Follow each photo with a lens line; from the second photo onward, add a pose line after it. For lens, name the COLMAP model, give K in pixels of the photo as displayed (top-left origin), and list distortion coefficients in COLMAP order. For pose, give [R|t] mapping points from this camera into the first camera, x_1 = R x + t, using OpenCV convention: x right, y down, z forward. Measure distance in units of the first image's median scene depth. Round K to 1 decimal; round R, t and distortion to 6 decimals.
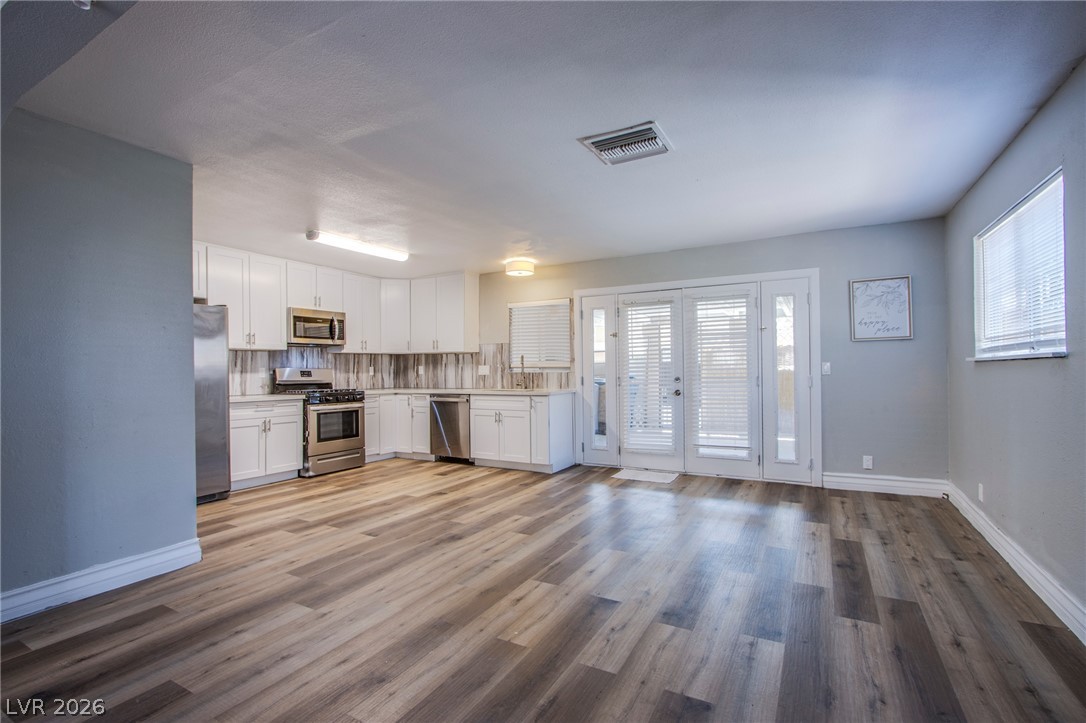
lens RADIAL K [[503.6, 0, 536.2], [0, 503.6, 364.9], [0, 0, 1]] dist [-0.026414, 0.009566]
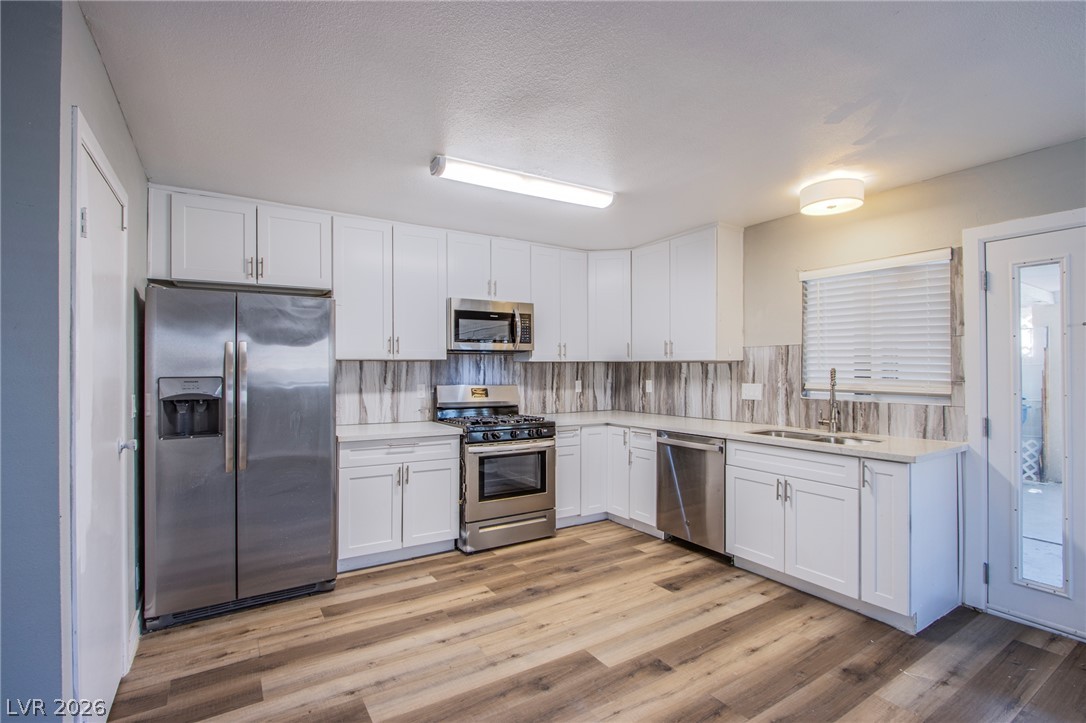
lens RADIAL K [[503.6, 0, 536.2], [0, 503.6, 364.9], [0, 0, 1]] dist [-0.026414, 0.009566]
pose [[0.879630, 0.005299, -0.475628, -0.052628], [-0.003524, 0.999983, 0.004625, -0.024451], [0.475645, -0.002392, 0.879634, 0.408794]]
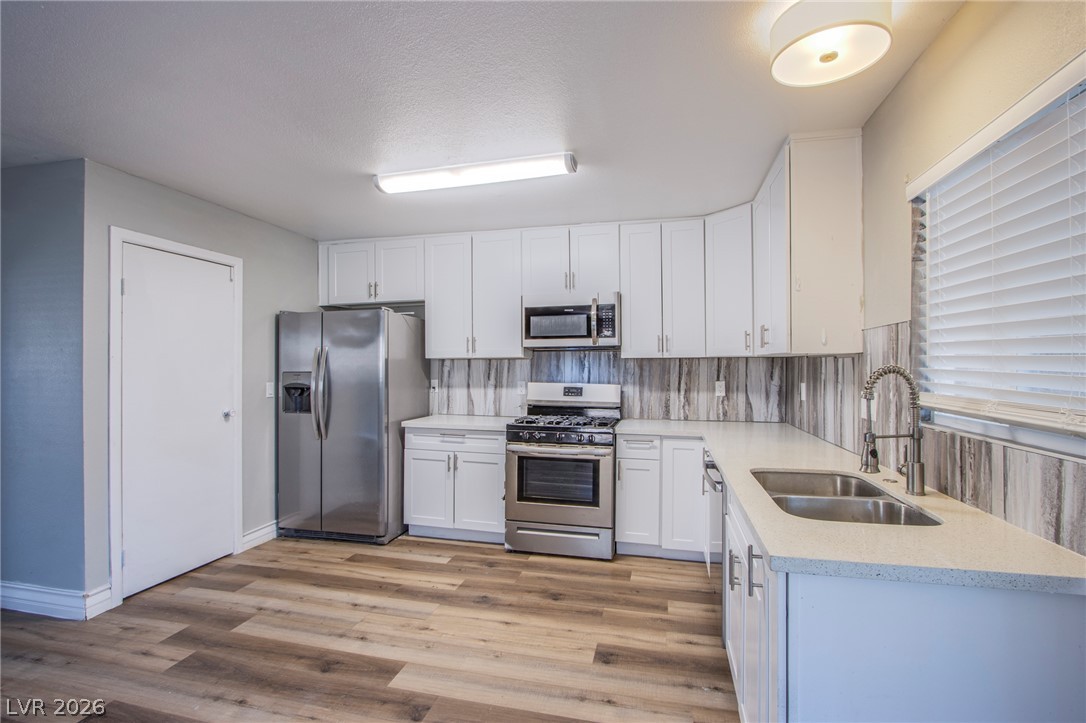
lens RADIAL K [[503.6, 0, 536.2], [0, 503.6, 364.9], [0, 0, 1]] dist [-0.026414, 0.009566]
pose [[0.267034, 0.005851, -0.963669, 0.173607], [0.006335, 0.999949, 0.007826, -0.023020], [0.963666, -0.008194, 0.266984, 0.761468]]
